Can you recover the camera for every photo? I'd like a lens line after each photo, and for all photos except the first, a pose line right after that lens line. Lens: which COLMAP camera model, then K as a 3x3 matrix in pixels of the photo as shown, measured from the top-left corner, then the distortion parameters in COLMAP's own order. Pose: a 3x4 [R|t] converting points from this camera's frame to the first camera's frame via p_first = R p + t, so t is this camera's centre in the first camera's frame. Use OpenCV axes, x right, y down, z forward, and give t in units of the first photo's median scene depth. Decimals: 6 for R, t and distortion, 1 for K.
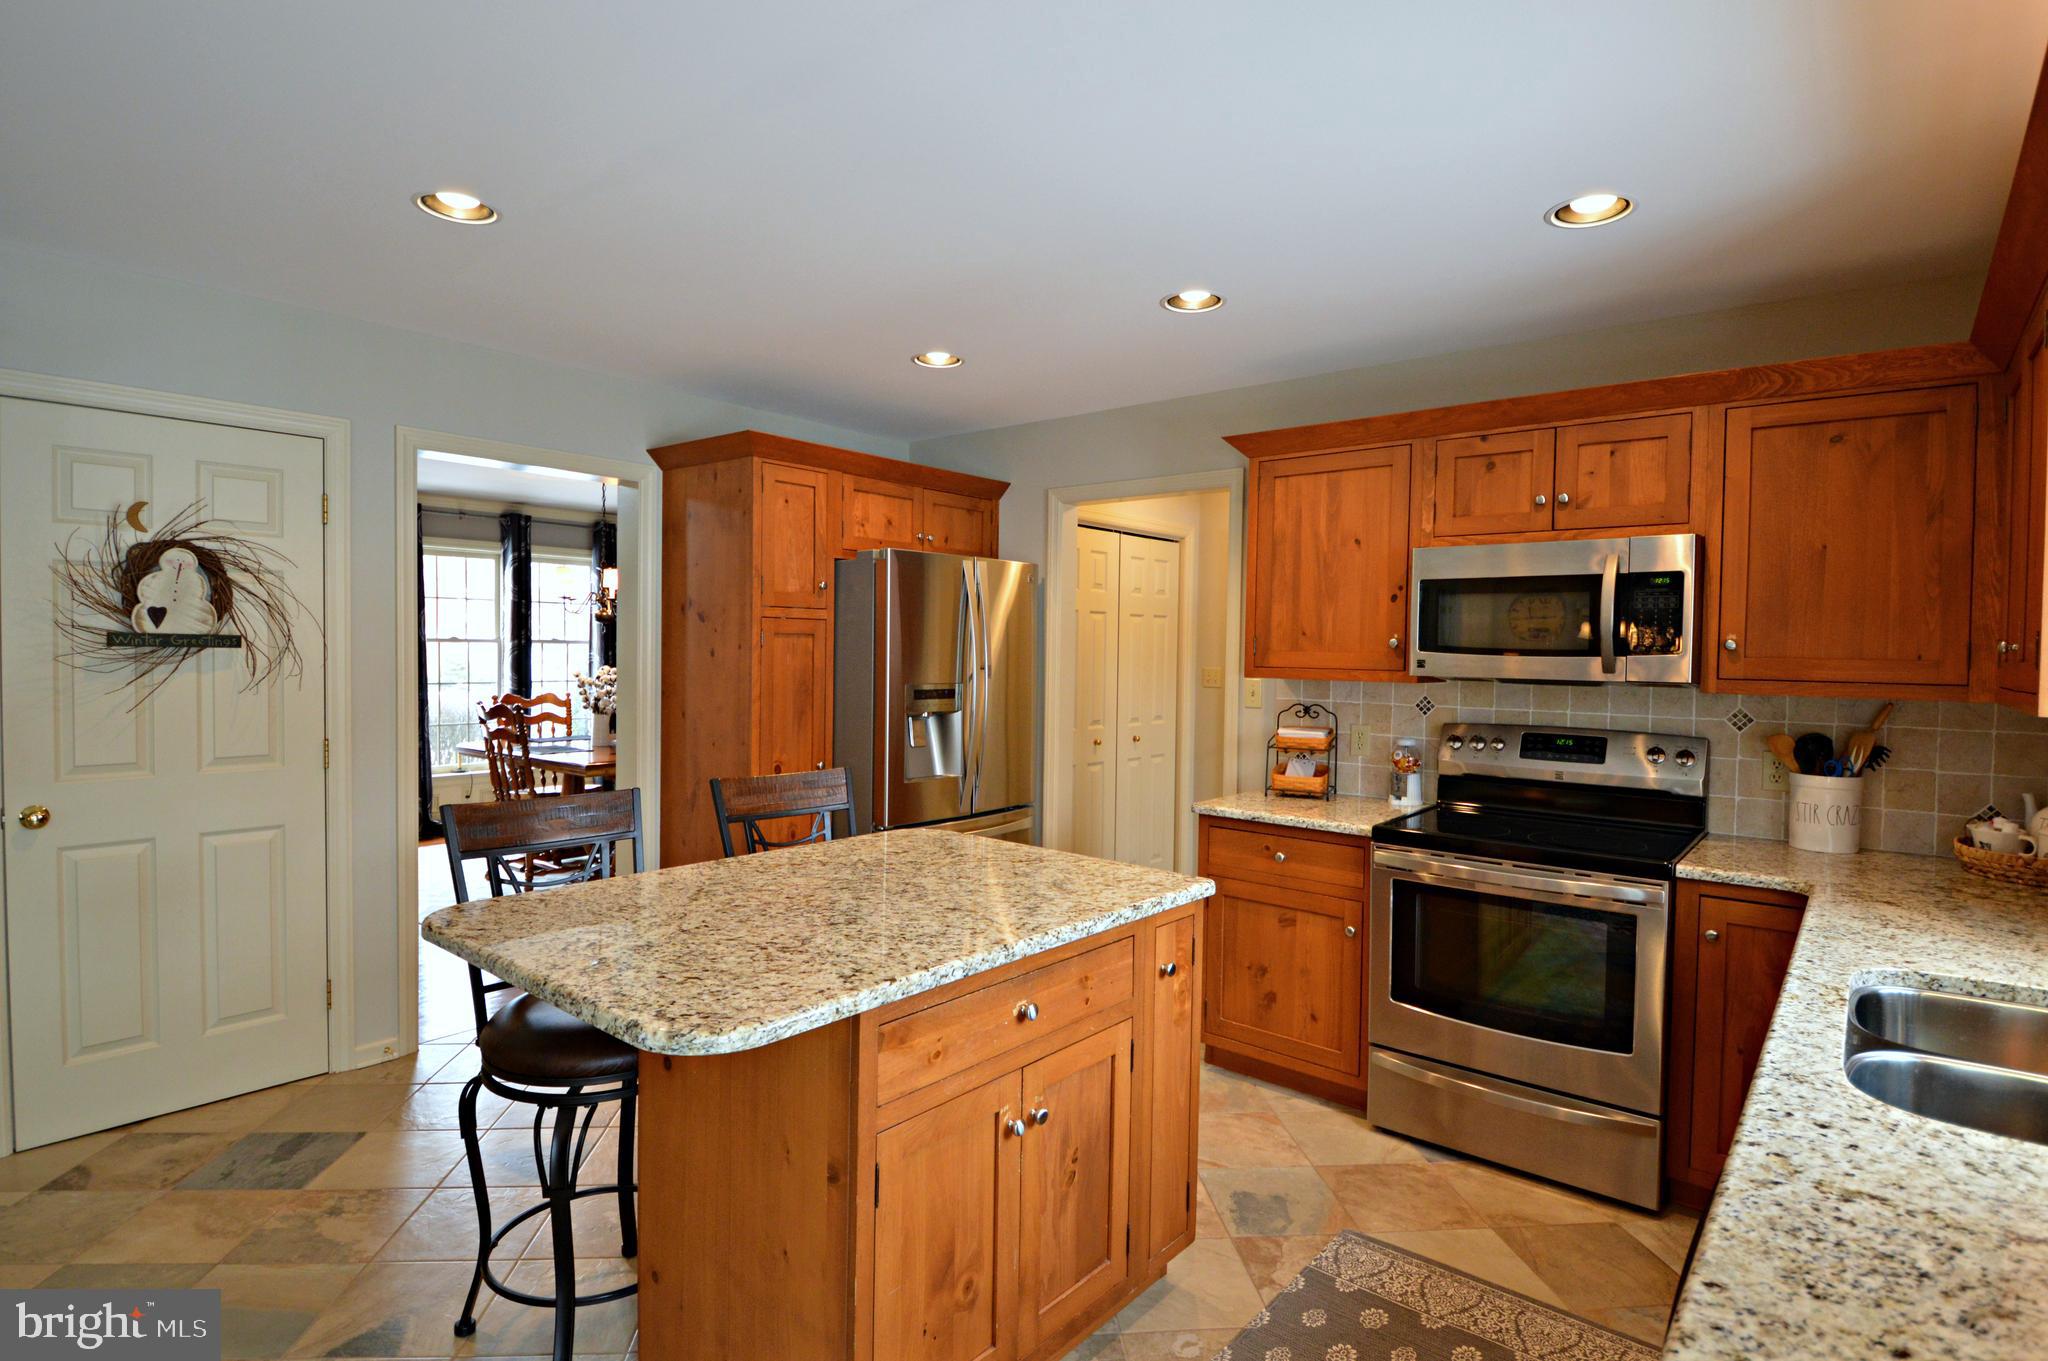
lens RADIAL K [[1039.4, 0, 1033.0], [0, 1039.4, 683.2], [0, 0, 1]] dist [-0.001255, -0.011267]
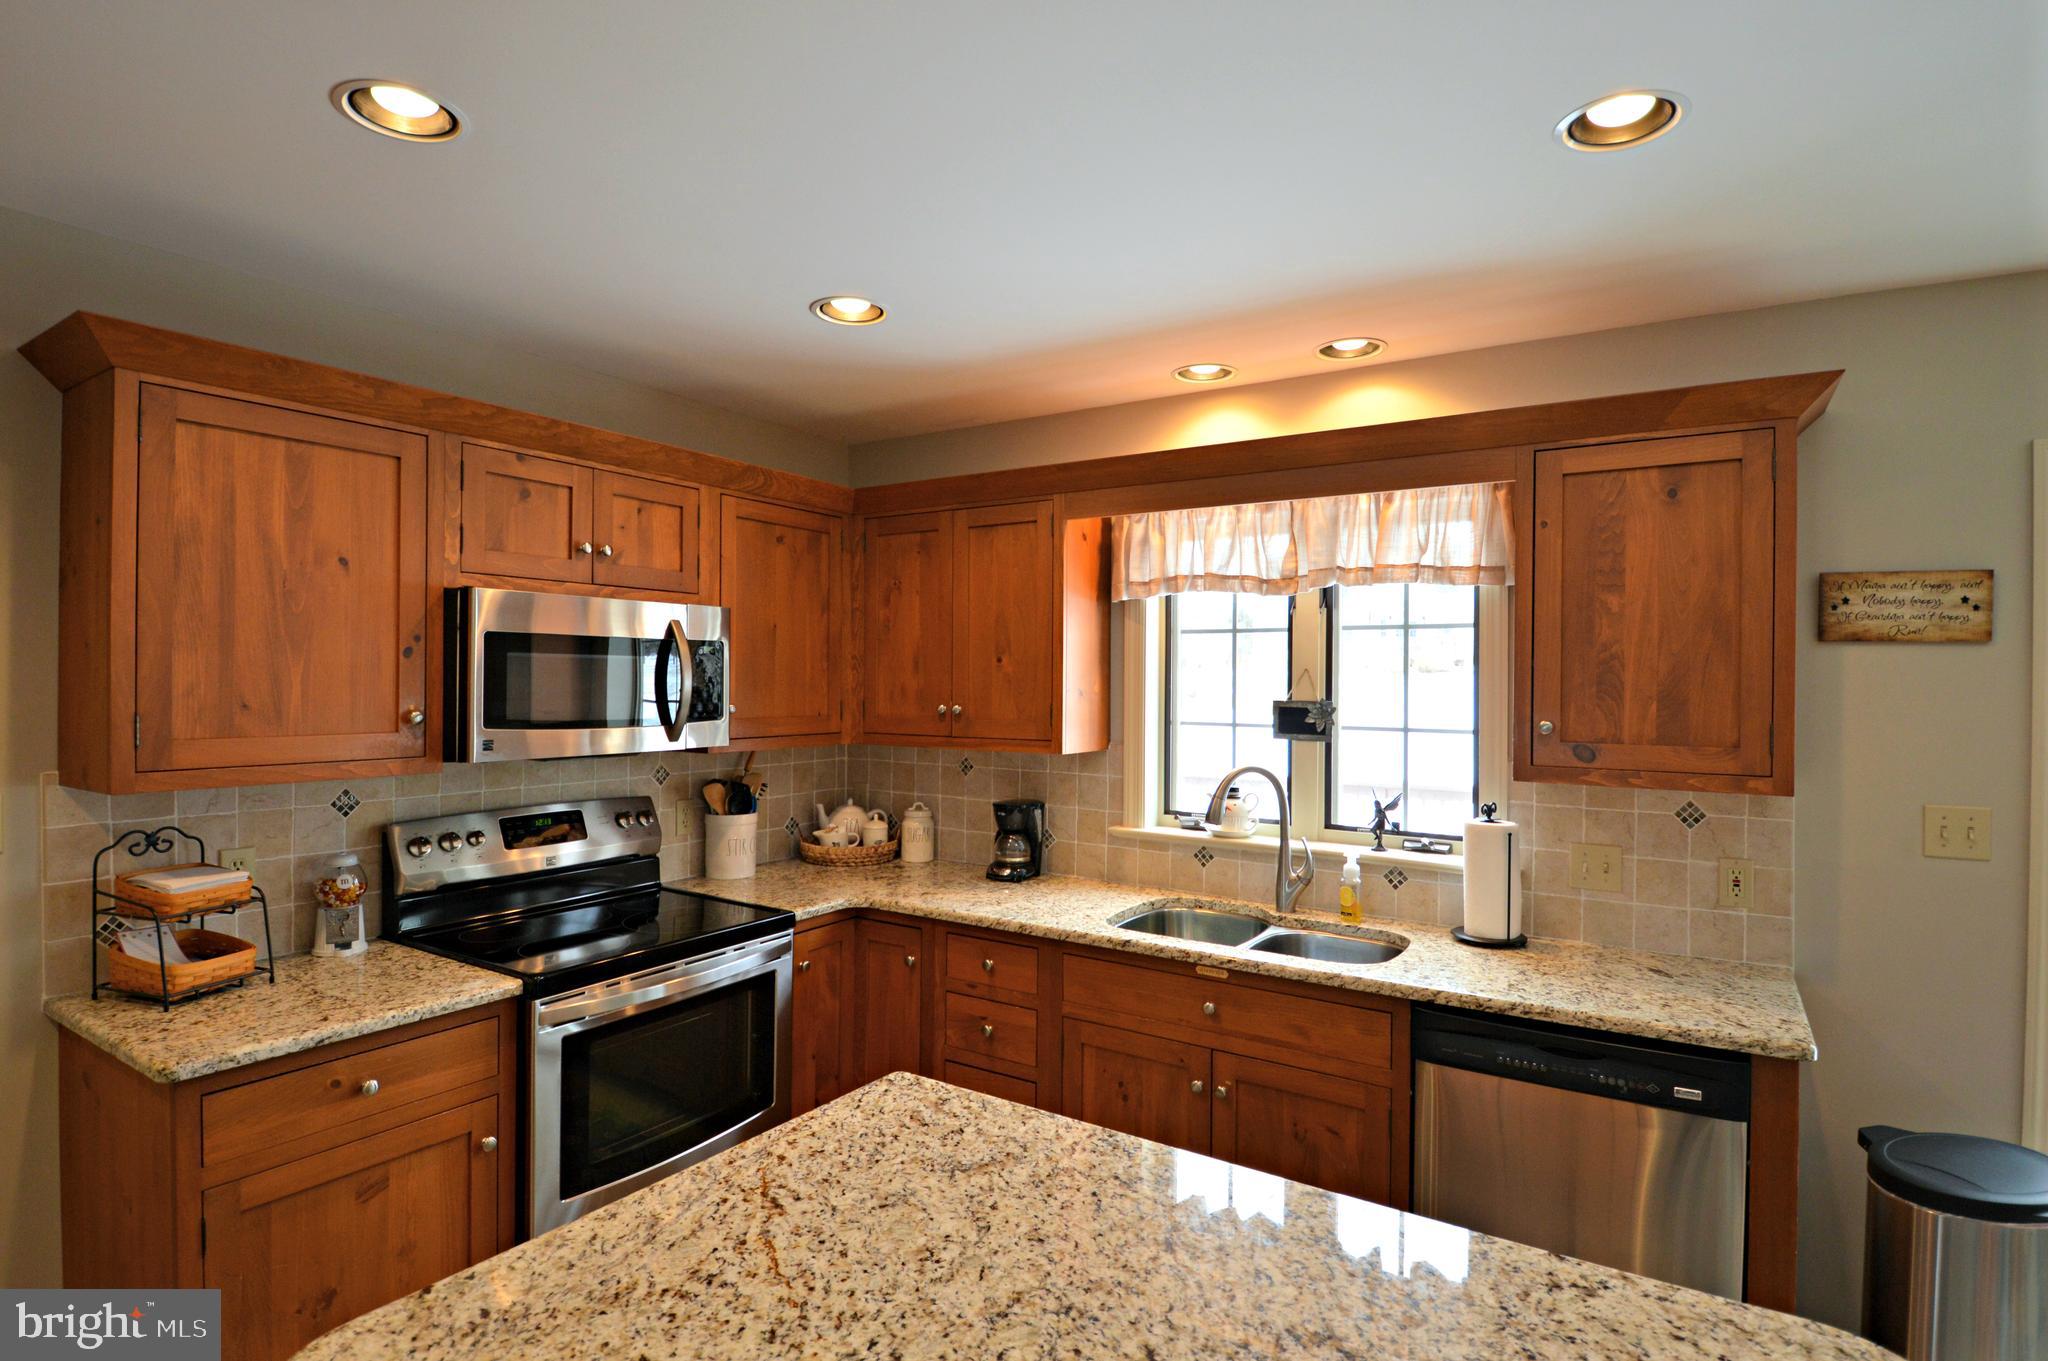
lens RADIAL K [[1039.4, 0, 1023.1], [0, 1039.4, 669.1], [0, 0, 1]] dist [-0.001255, -0.011267]
pose [[-0.111049, -0.007001, 0.993790, -0.422165], [0.022866, 0.999692, 0.009598, -0.075400], [-0.993552, 0.023789, -0.110855, 0.742072]]
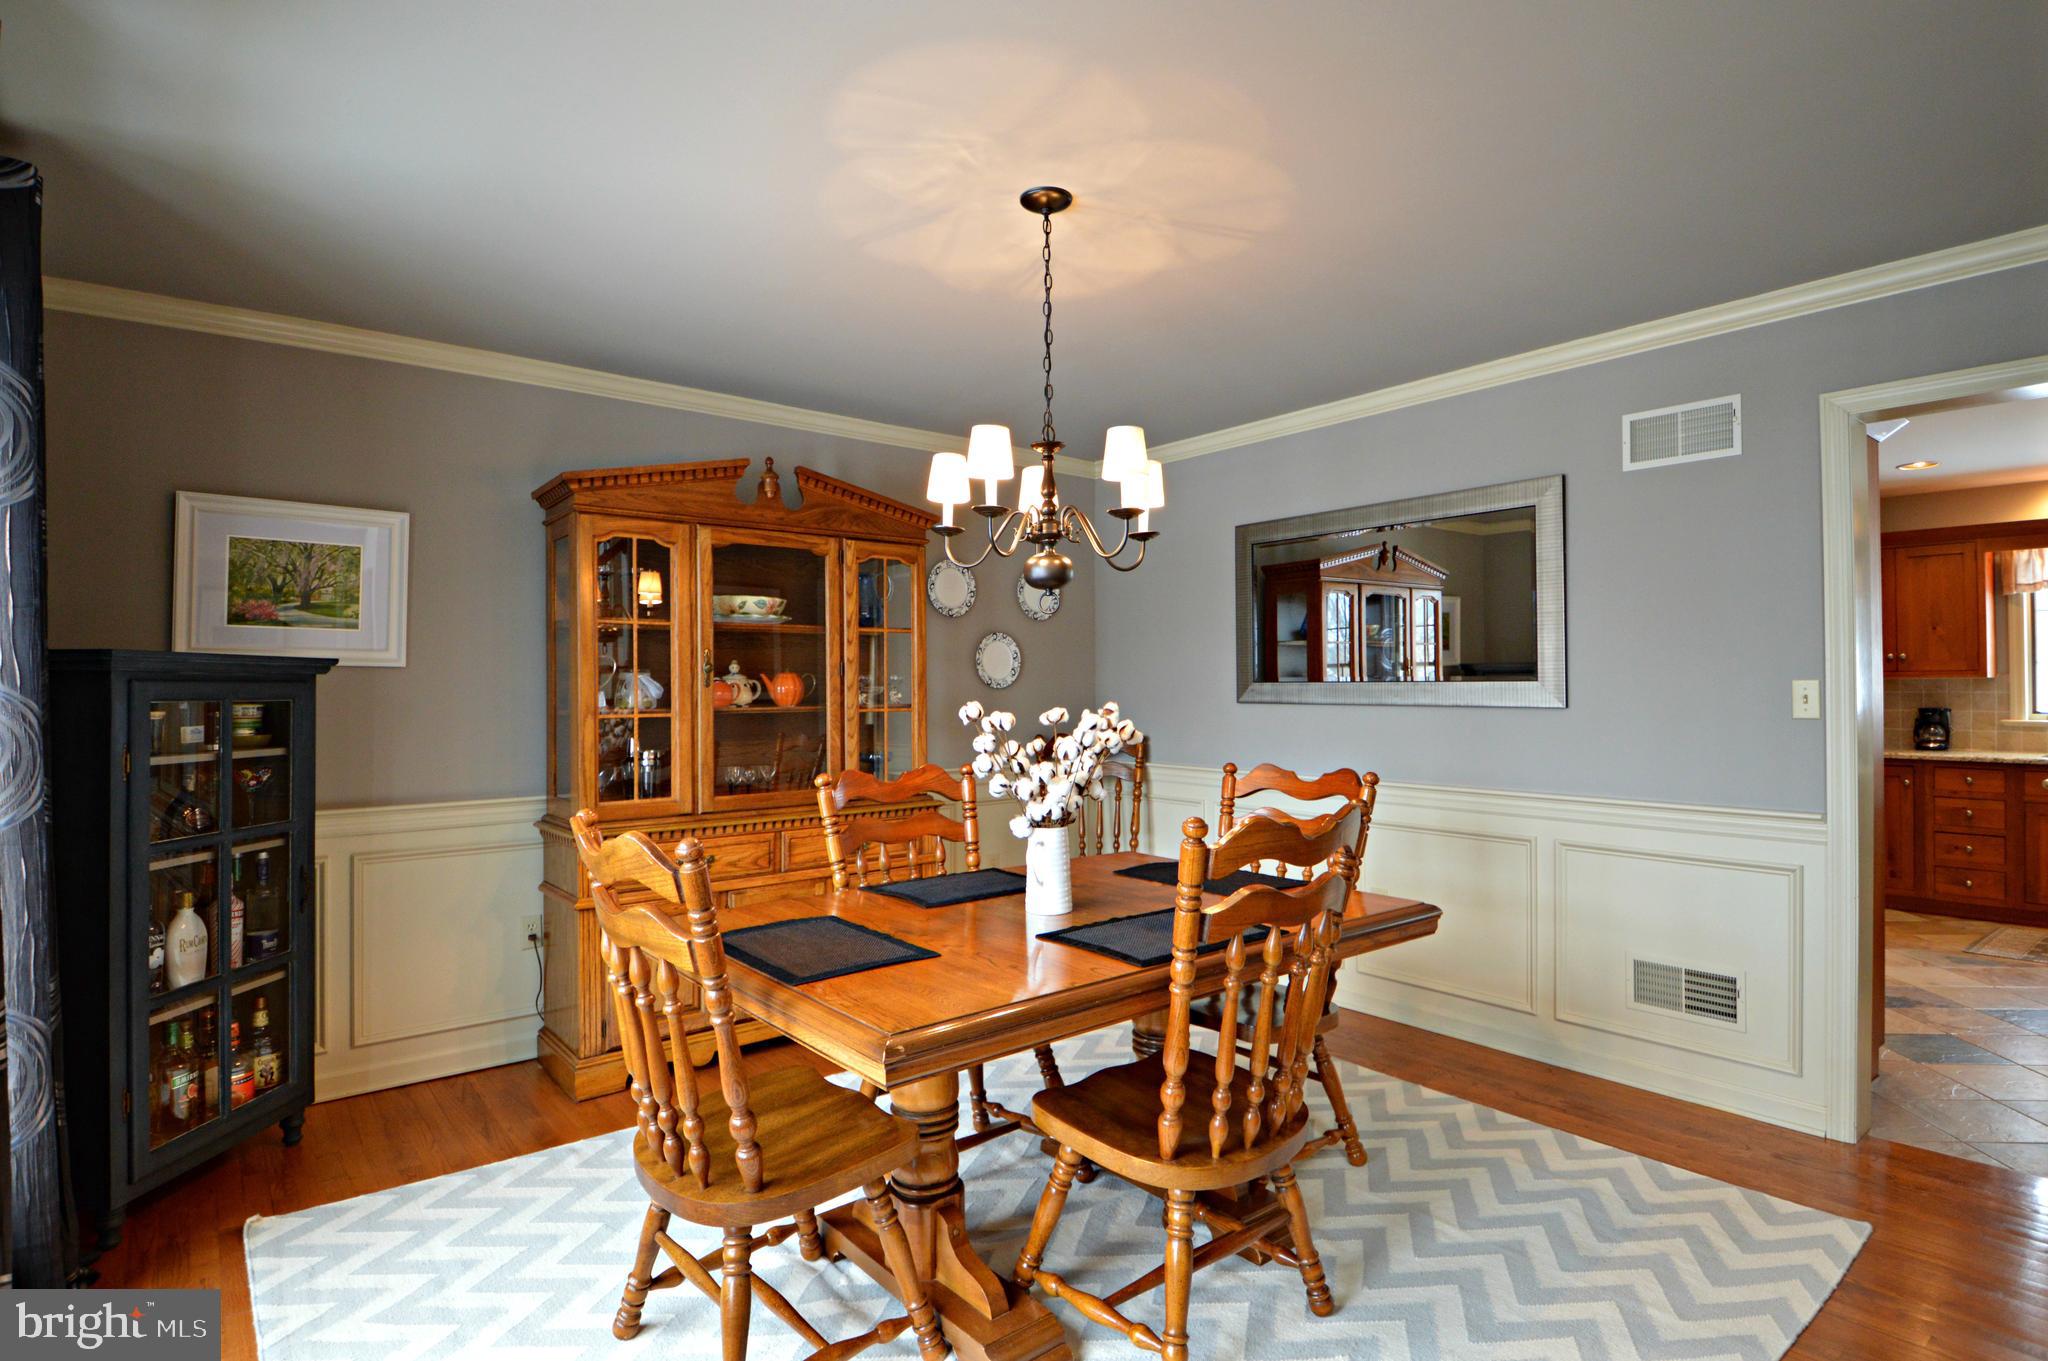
lens RADIAL K [[1039.4, 0, 1026.7], [0, 1039.4, 681.8], [0, 0, 1]] dist [-0.001255, -0.011267]
pose [[0.183279, -0.003083, 0.983056, -1.598156], [0.040118, 0.999186, -0.004346, -0.035633], [-0.982242, 0.040234, 0.183253, 1.979566]]
